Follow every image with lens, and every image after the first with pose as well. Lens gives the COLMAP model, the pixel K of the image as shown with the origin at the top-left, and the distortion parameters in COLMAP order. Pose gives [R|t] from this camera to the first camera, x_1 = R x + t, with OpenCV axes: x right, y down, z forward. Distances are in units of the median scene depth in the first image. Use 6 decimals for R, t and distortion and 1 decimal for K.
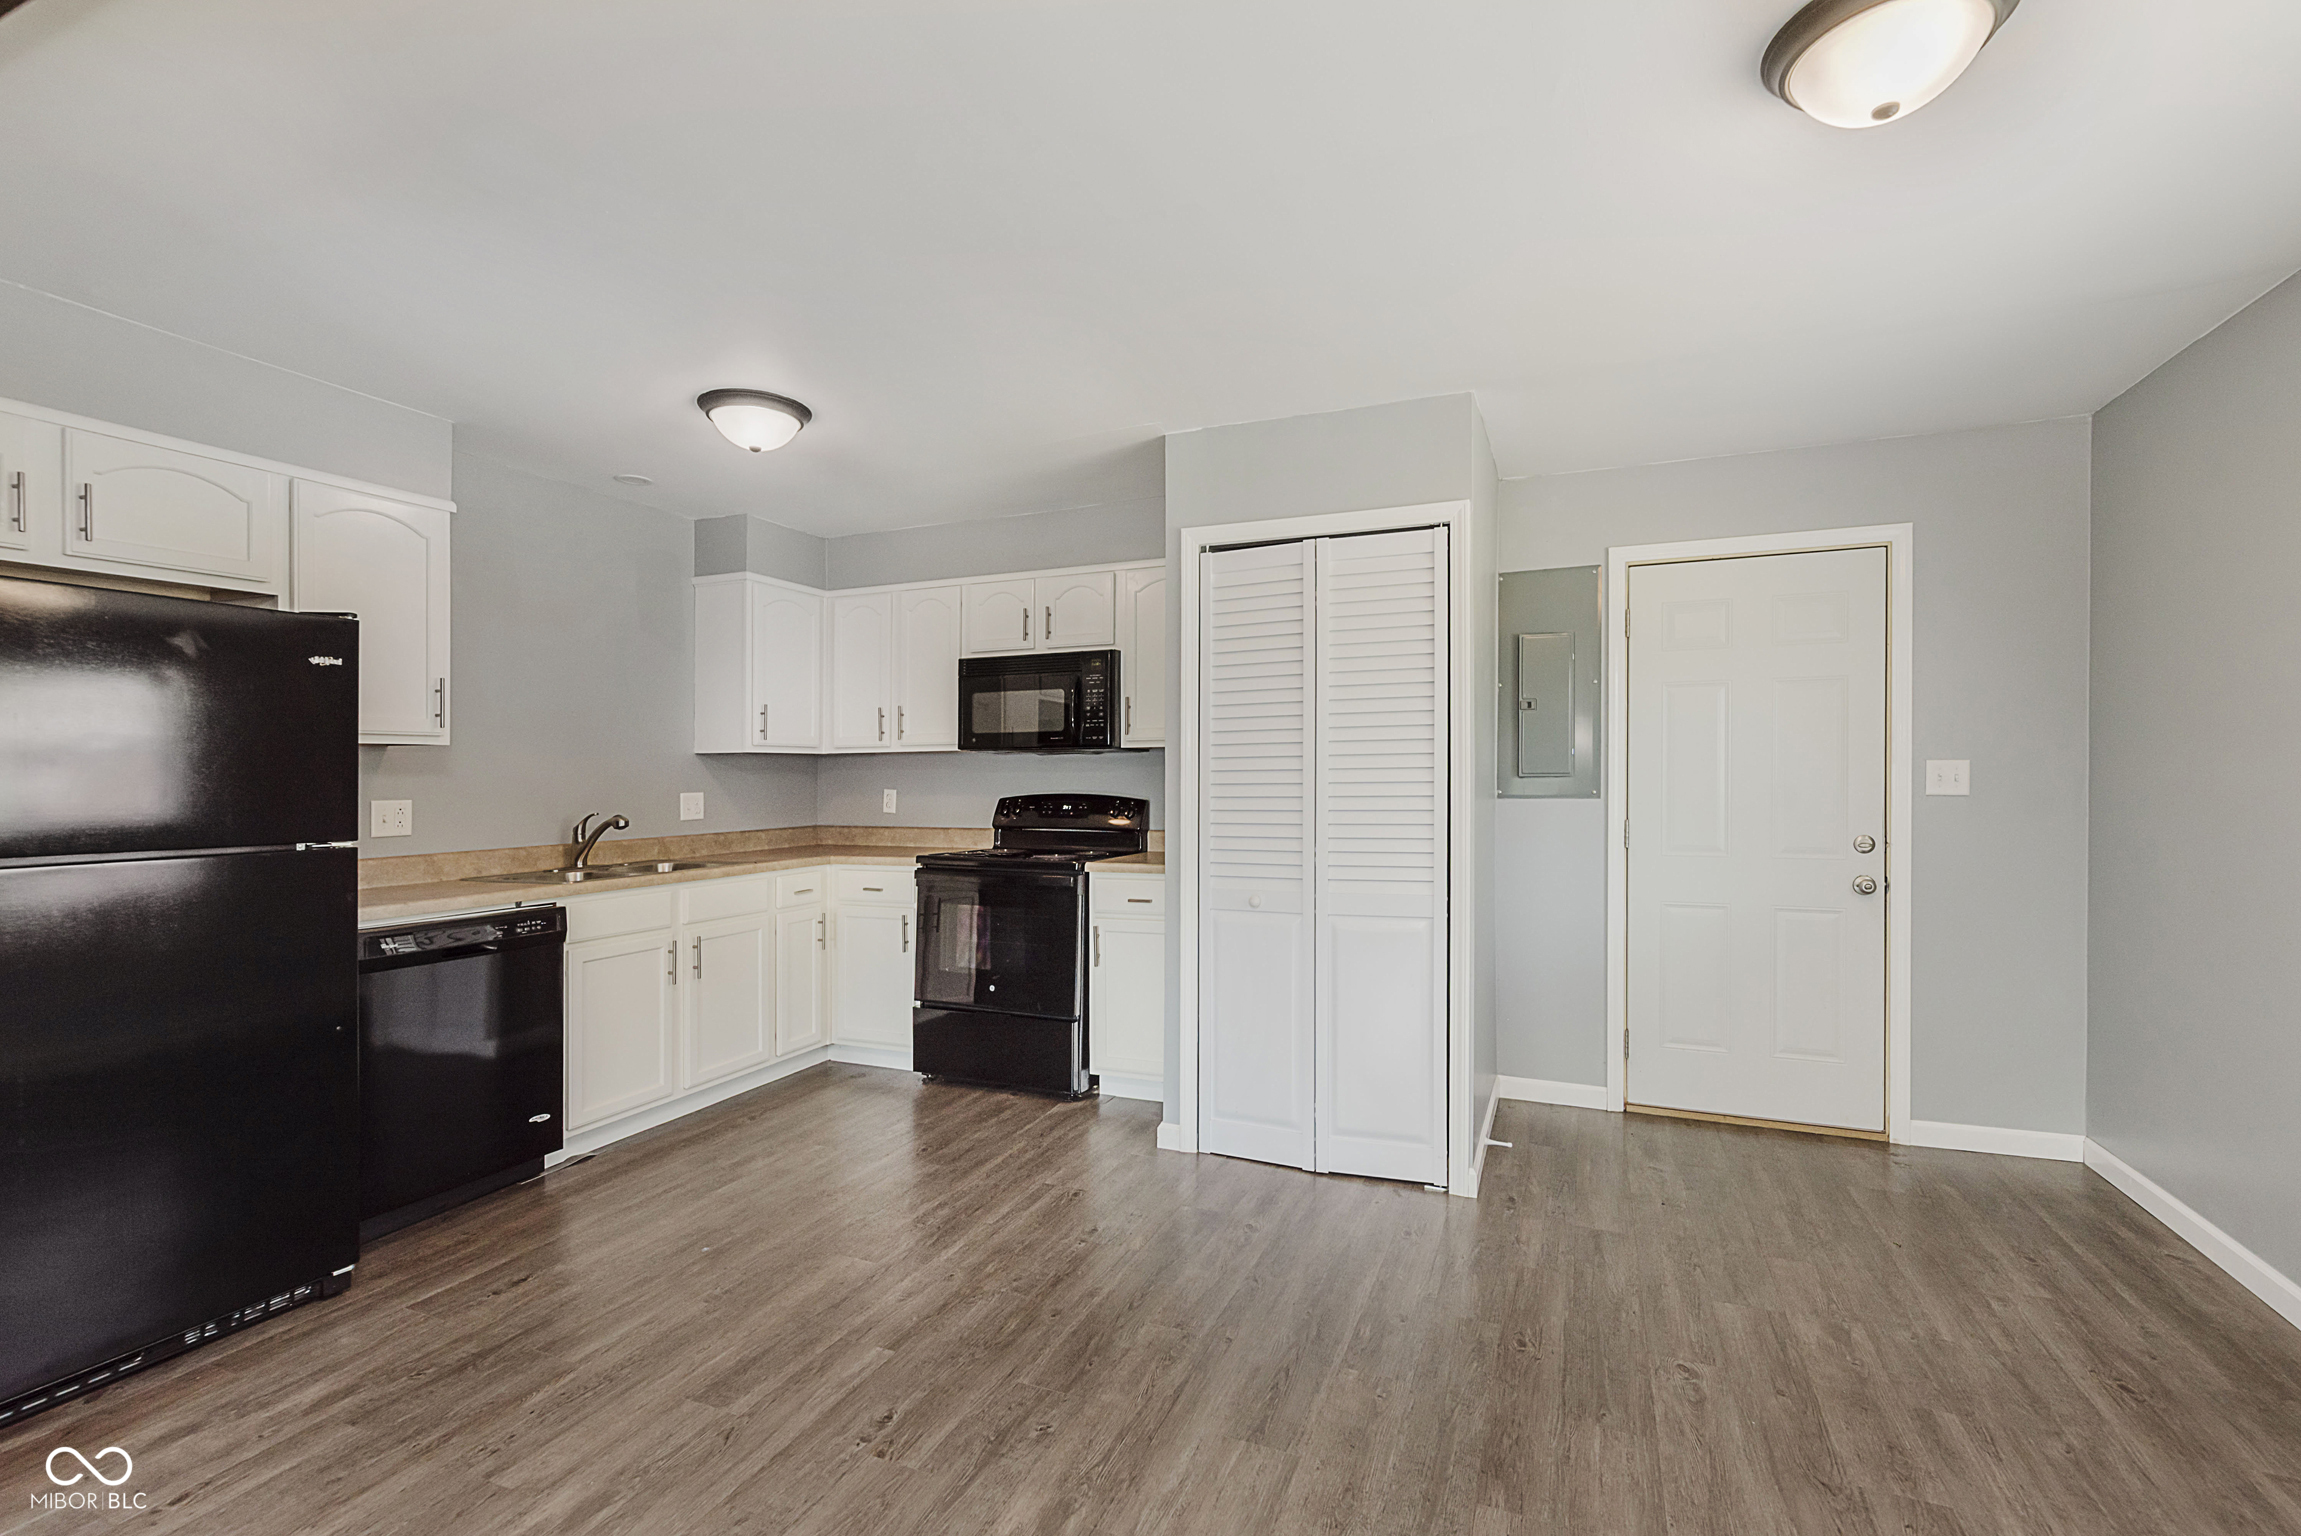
lens RADIAL K [[1000.7, 0, 1173.4], [0, 1000.7, 782.0], [0, 0, 1]] dist [0.001781, 0.000206]
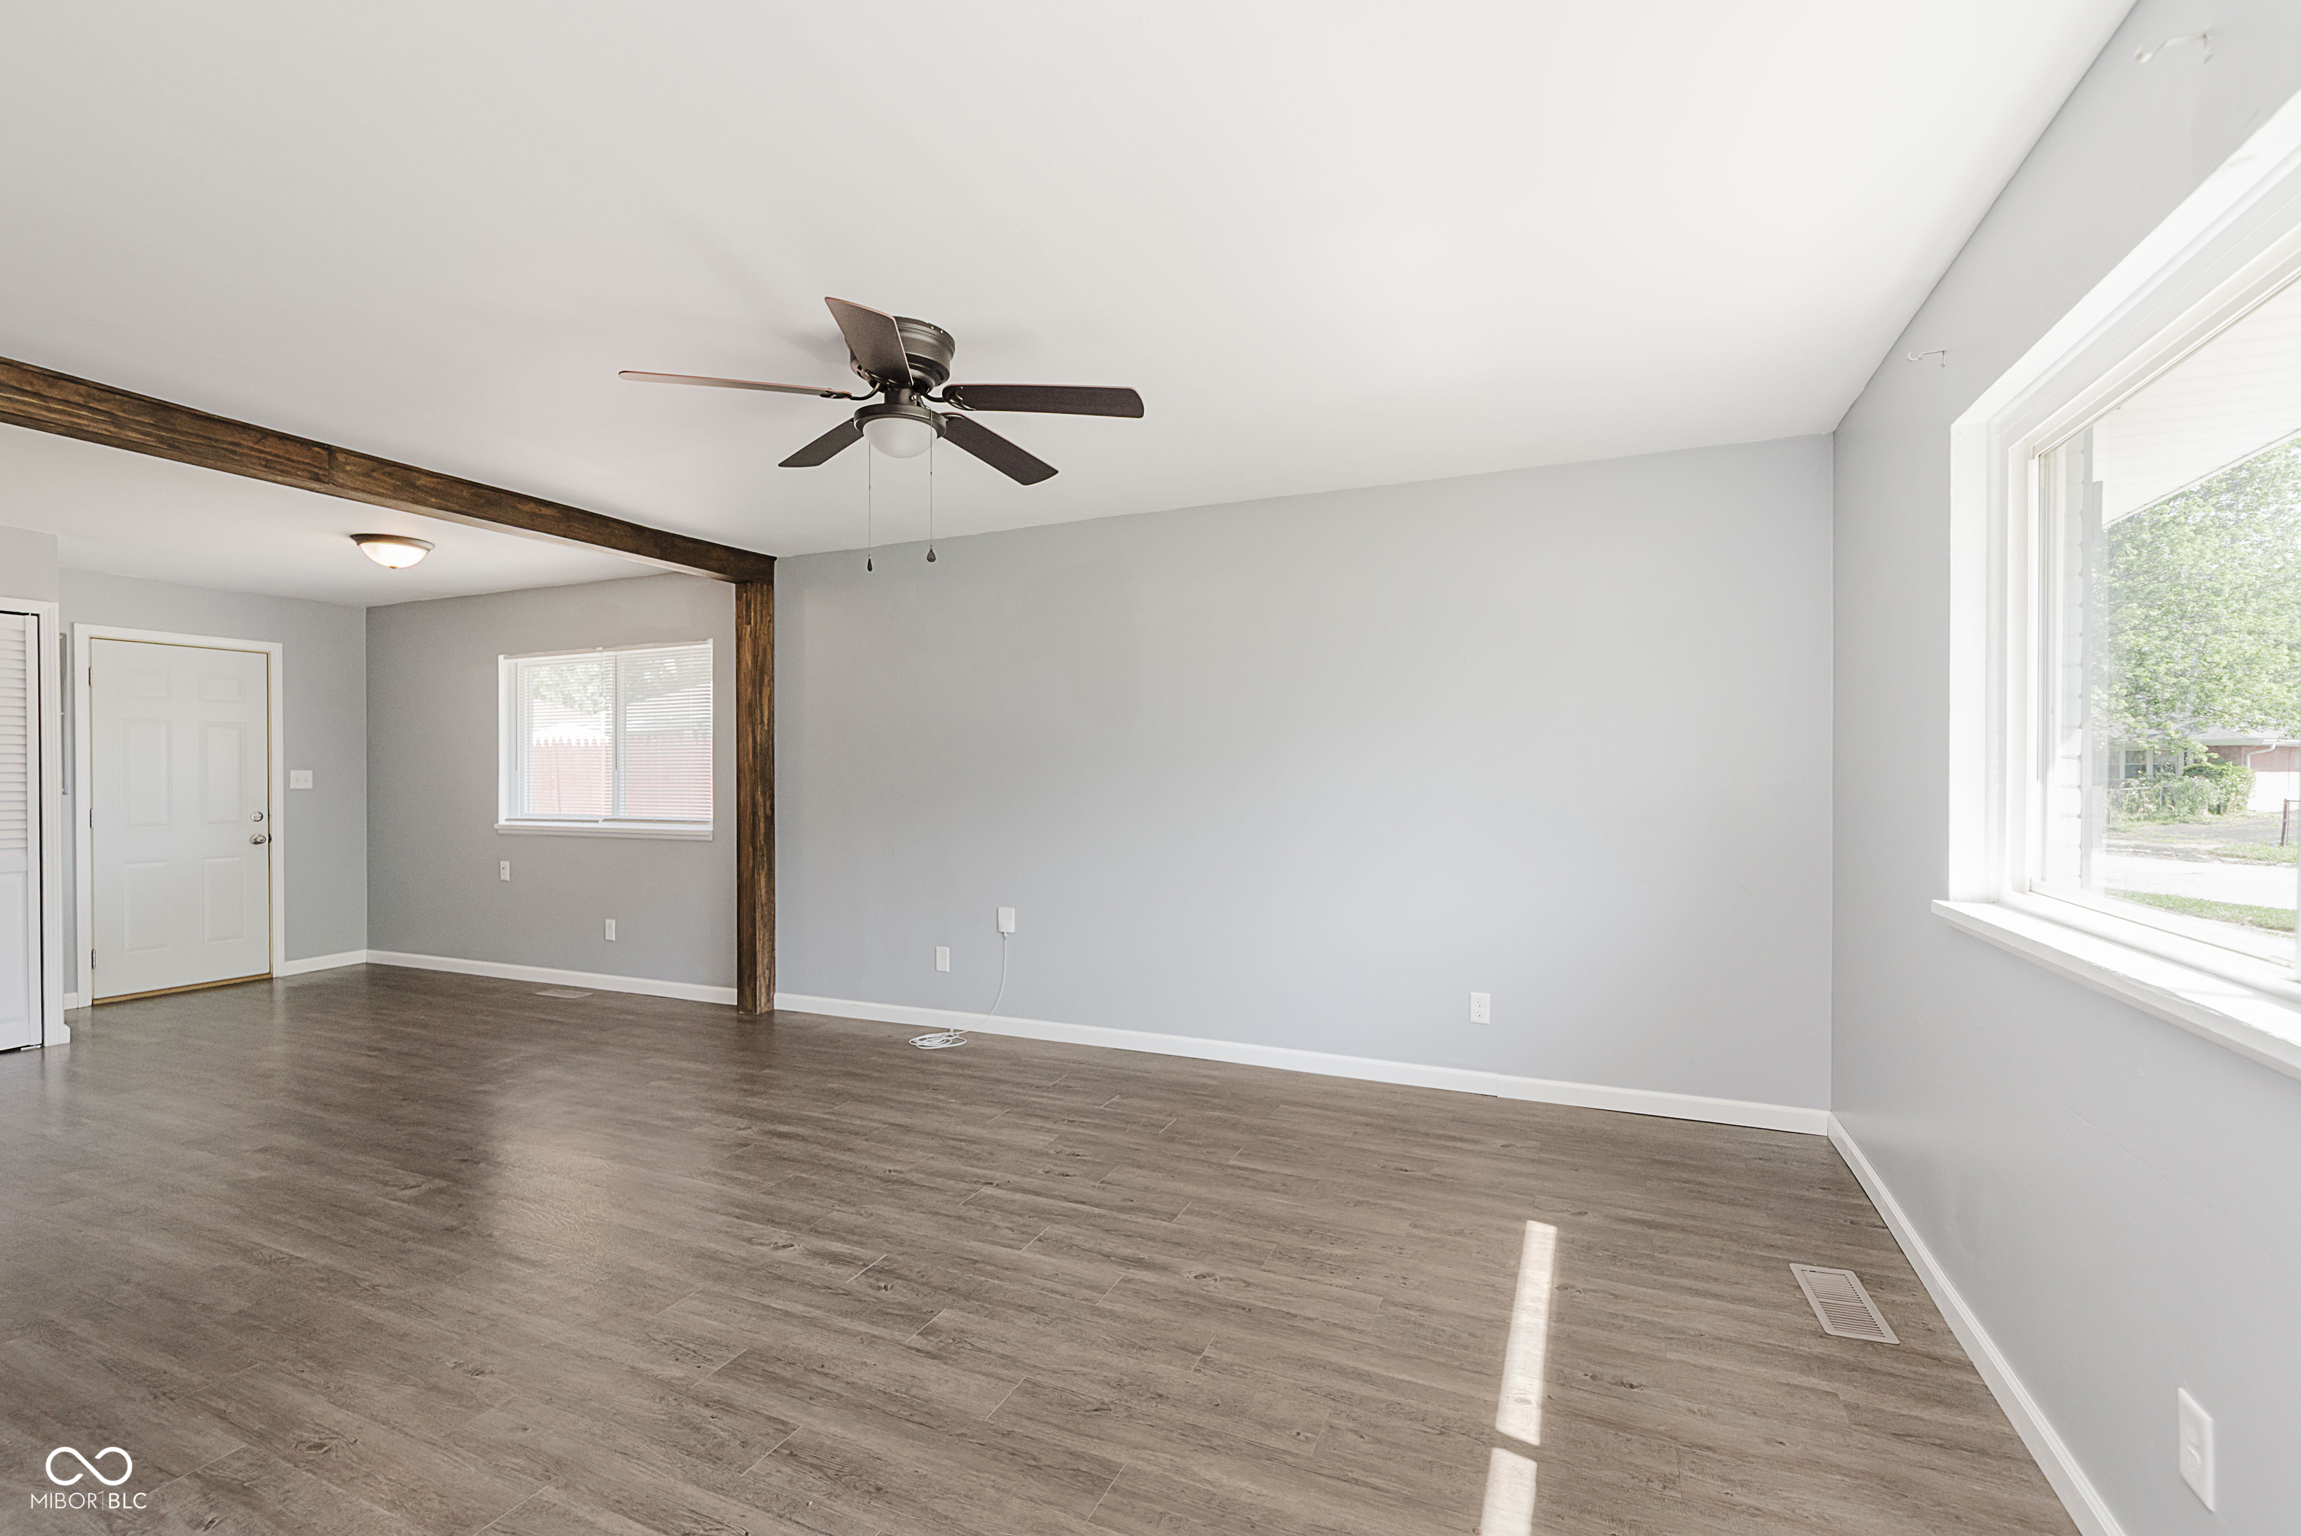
lens RADIAL K [[1000.7, 0, 1157.2], [0, 1000.7, 781.5], [0, 0, 1]] dist [0.001781, 0.000206]
pose [[0.024805, -0.001779, 0.999691, -1.090947], [0.013554, 0.999907, 0.001443, 0.018934], [-0.999600, 0.013514, 0.024827, -0.676705]]
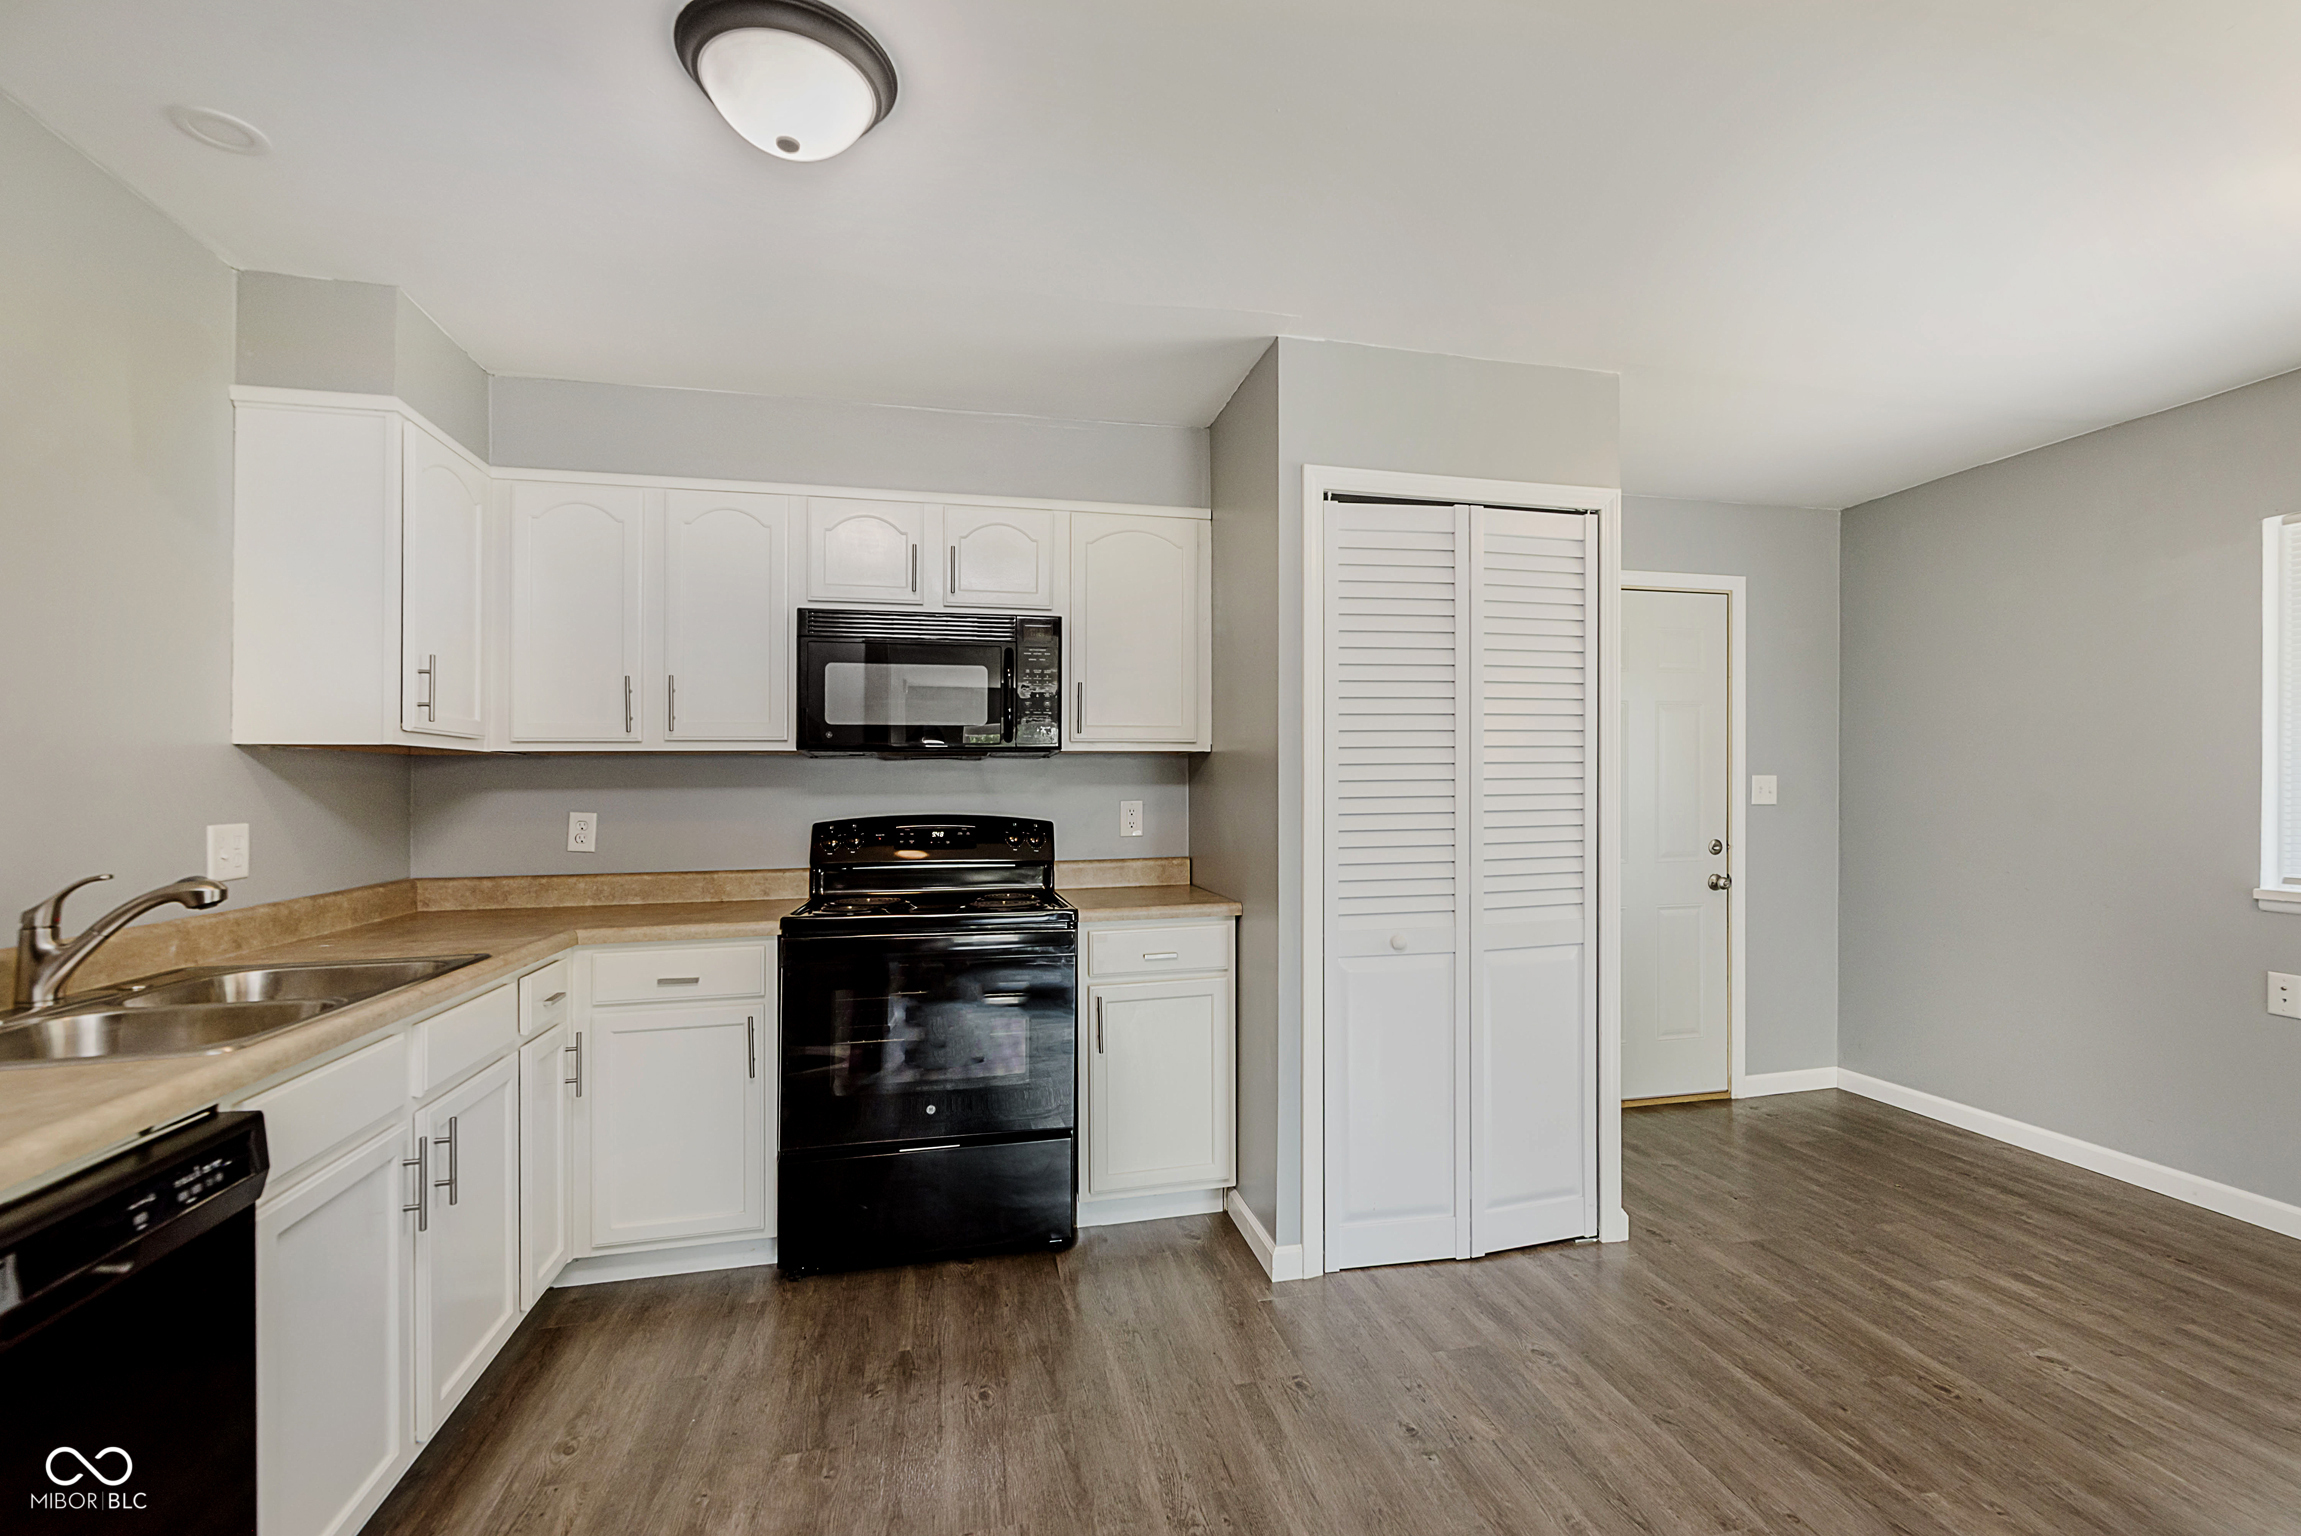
lens RADIAL K [[1000.7, 0, 1180.4], [0, 1000.7, 799.4], [0, 0, 1]] dist [0.001781, 0.000206]
pose [[0.809594, -0.005504, 0.586965, -0.507332], [0.006500, 0.999979, 0.000412, 0.002036], [-0.586955, 0.003482, 0.809612, 0.427338]]
